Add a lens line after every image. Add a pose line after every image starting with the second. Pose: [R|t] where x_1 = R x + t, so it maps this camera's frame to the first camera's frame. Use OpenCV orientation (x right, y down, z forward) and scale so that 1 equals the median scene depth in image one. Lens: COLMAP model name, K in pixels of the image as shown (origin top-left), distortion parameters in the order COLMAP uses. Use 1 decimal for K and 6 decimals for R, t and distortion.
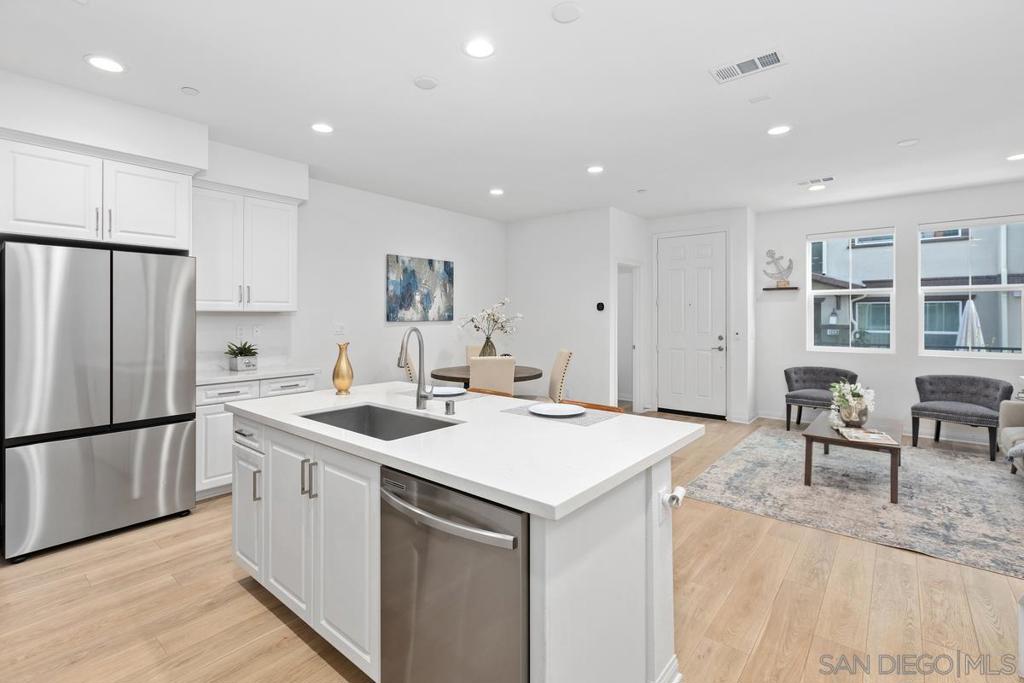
lens RADIAL K [[461.6, 0, 507.1], [0, 461.6, 318.2], [0, 0, 1]] dist [-0.001592, -0.000136]
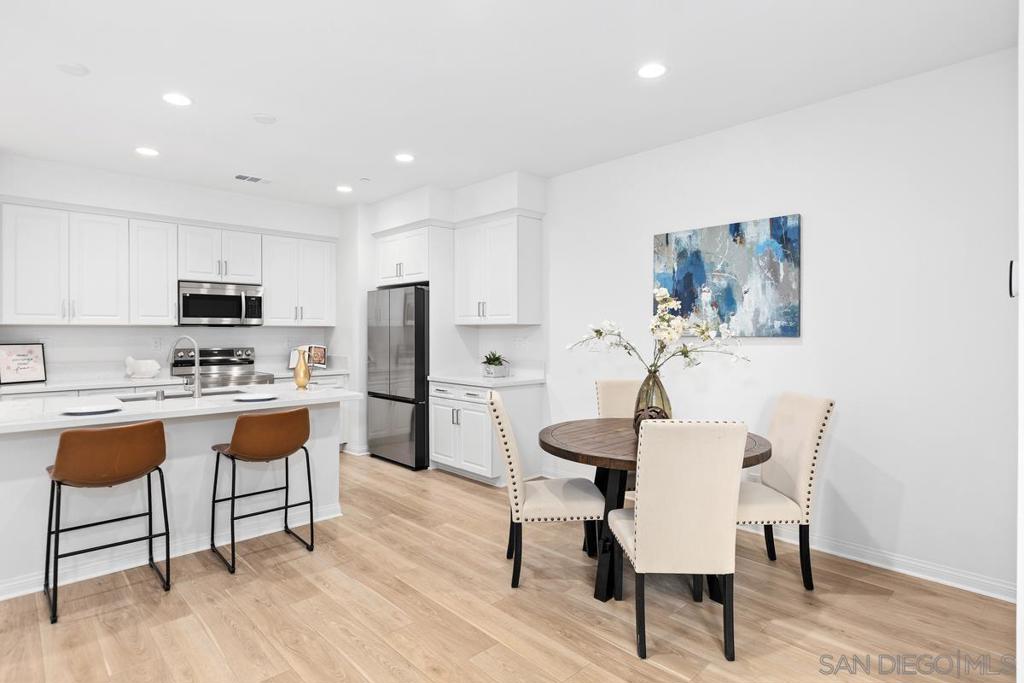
lens RADIAL K [[533.8, 0, 514.2], [0, 533.8, 330.7], [0, 0, 1]] dist [-0.007112, 0.002046]
pose [[-0.107097, 0.000220, -0.994249, 0.519710], [-0.003964, 0.999992, 0.000648, -0.000617], [0.994241, 0.004011, -0.107095, 0.865531]]
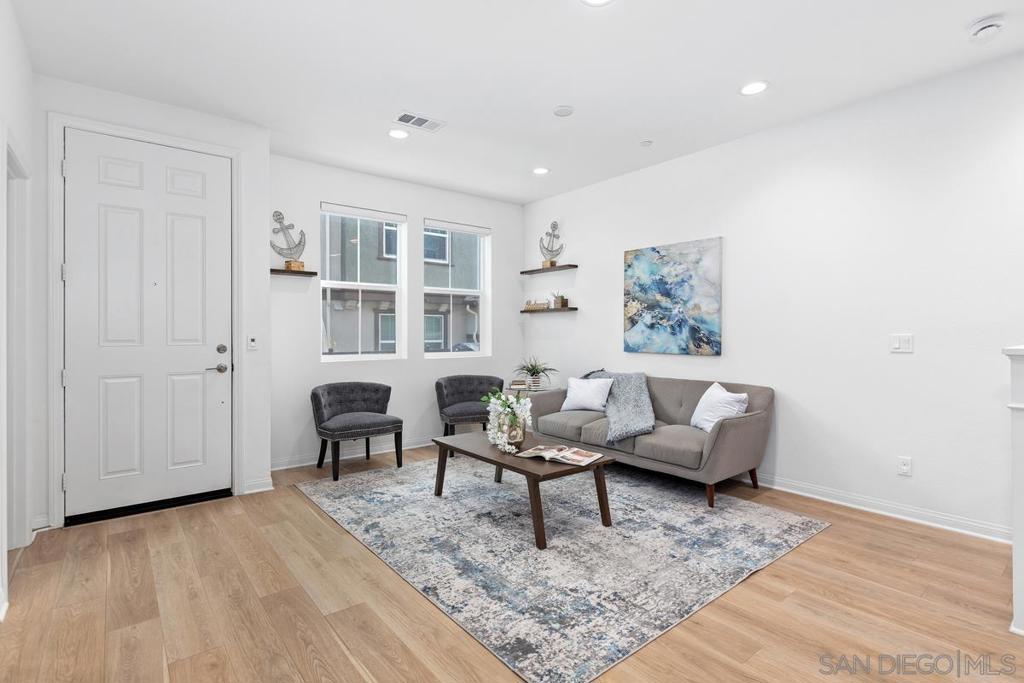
lens RADIAL K [[495.1, 0, 507.4], [0, 495.1, 332.6], [0, 0, 1]] dist [-0.002002, 0.000481]
pose [[0.198763, -0.000672, 0.980047, -0.053322], [0.005464, 0.999985, -0.000423, 0.028519], [-0.980032, 0.005439, 0.198764, 0.617579]]
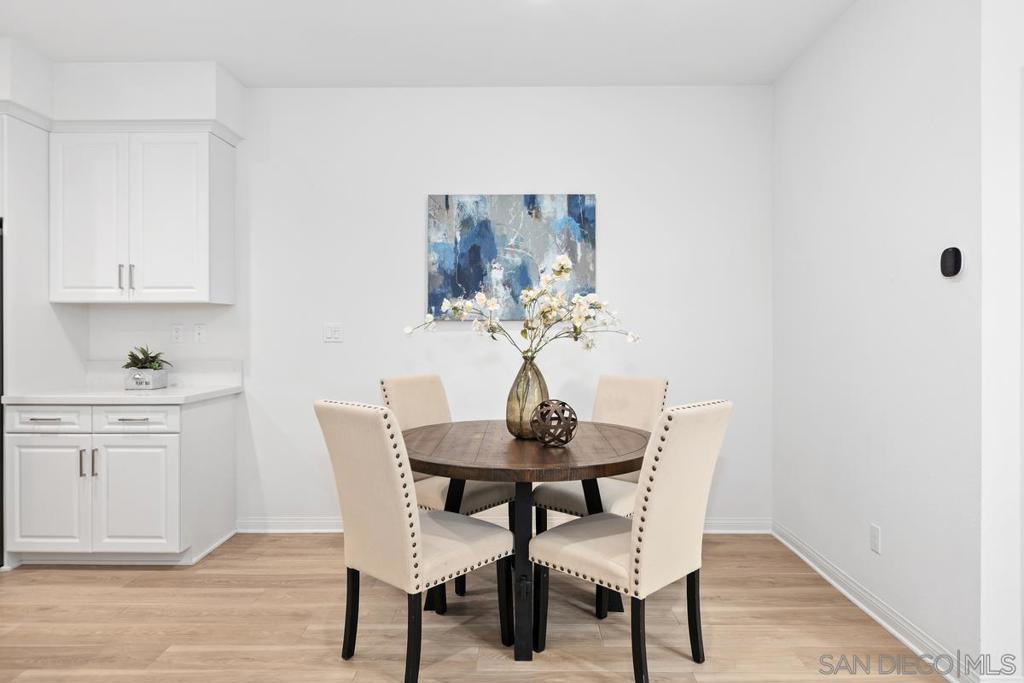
lens RADIAL K [[613.1, 0, 517.4], [0, 613.1, 328.6], [0, 0, 1]] dist [-0.001283, -0.002974]
pose [[0.640020, -0.001270, -0.768357, 0.347401], [-0.003065, 0.999986, -0.004207, 0.018516], [0.768352, 0.005048, 0.640007, 0.613829]]
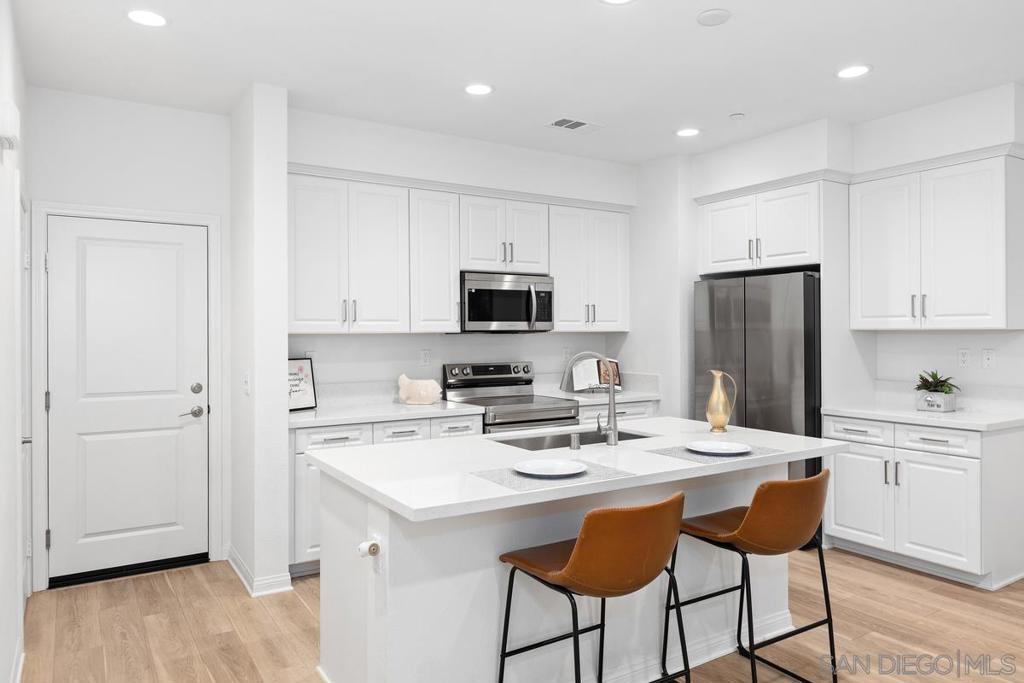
lens RADIAL K [[685.6, 0, 511.5], [0, 685.6, 333.3], [0, 0, 1]] dist [0.004514, -0.007858]
pose [[-0.301386, 0.003856, -0.953495, 0.471339], [0.000783, 0.999992, 0.003796, -0.009464], [0.953502, 0.000397, -0.301386, 0.504561]]
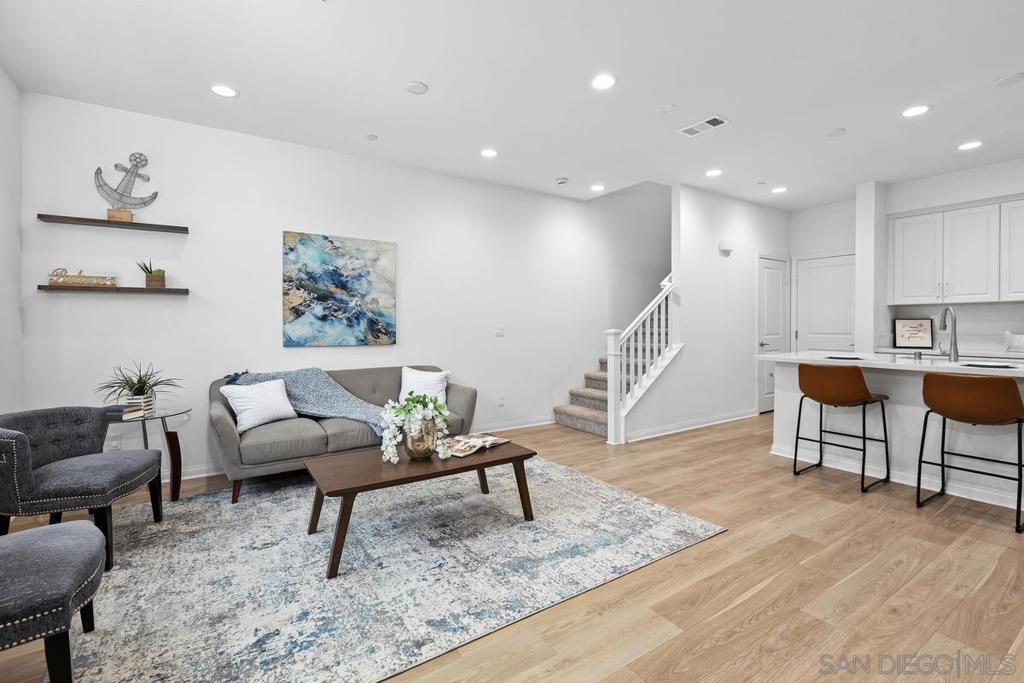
lens RADIAL K [[461.6, 0, 510.6], [0, 461.6, 329.5], [0, 0, 1]] dist [-0.001592, -0.000136]
pose [[-0.959907, 0.000154, 0.280317, 0.321339], [0.004366, 0.999887, 0.014402, 0.027690], [-0.280283, 0.015048, -0.959799, 1.180811]]
